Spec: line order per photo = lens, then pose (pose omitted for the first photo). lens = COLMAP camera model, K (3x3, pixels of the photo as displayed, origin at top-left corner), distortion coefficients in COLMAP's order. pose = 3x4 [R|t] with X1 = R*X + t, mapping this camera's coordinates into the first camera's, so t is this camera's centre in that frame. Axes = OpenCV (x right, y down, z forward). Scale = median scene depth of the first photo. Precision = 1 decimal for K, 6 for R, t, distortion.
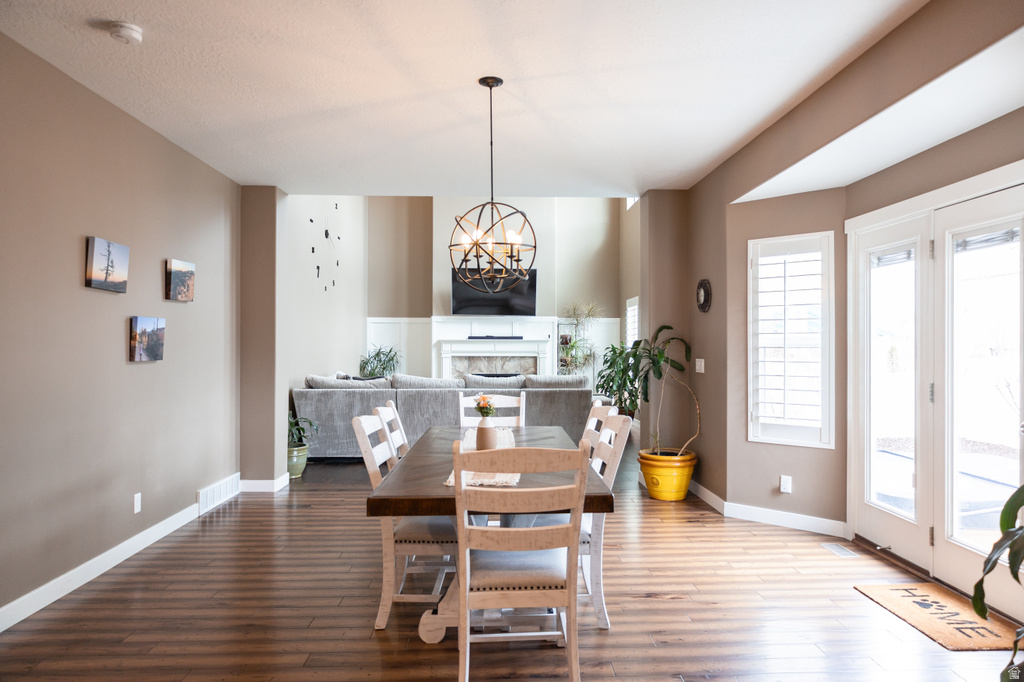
lens RADIAL K [[679.6, 0, 514.2], [0, 679.6, 341.6], [0, 0, 1]] dist [-0.000864, 0.000424]
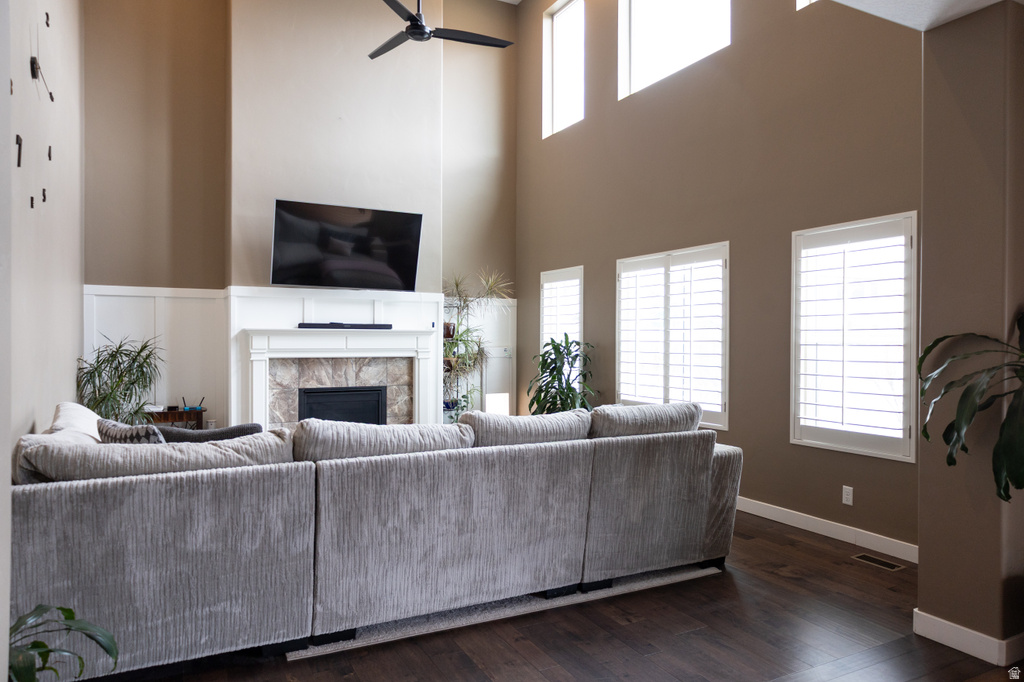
lens RADIAL K [[705.8, 0, 531.6], [0, 705.8, 341.6], [0, 0, 1]] dist [-0.003590, -0.000999]
pose [[0.899615, -0.001745, 0.436680, -0.150101], [-0.004417, 0.999905, 0.013094, -0.001208], [-0.436661, -0.013708, 0.899521, 0.382028]]
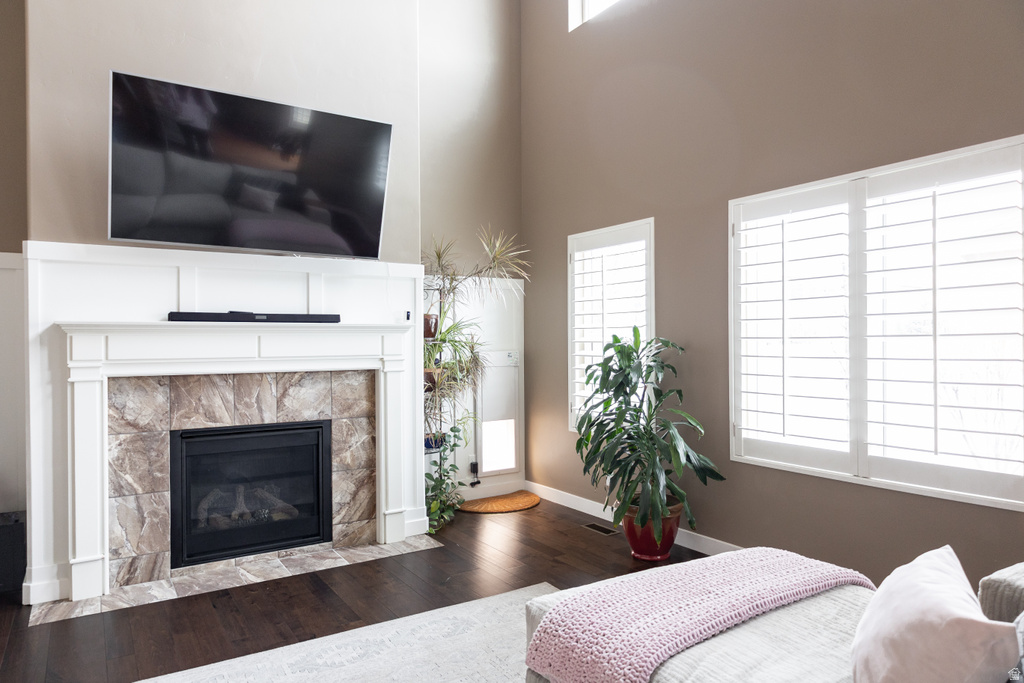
lens RADIAL K [[679.6, 0, 514.2], [0, 679.6, 342.1], [0, 0, 1]] dist [-0.000864, 0.000424]
pose [[0.866104, -0.009413, 0.499776, -0.086353], [0.005350, 0.999940, 0.009562, 0.003703], [-0.499836, -0.005608, 0.866102, 0.647820]]
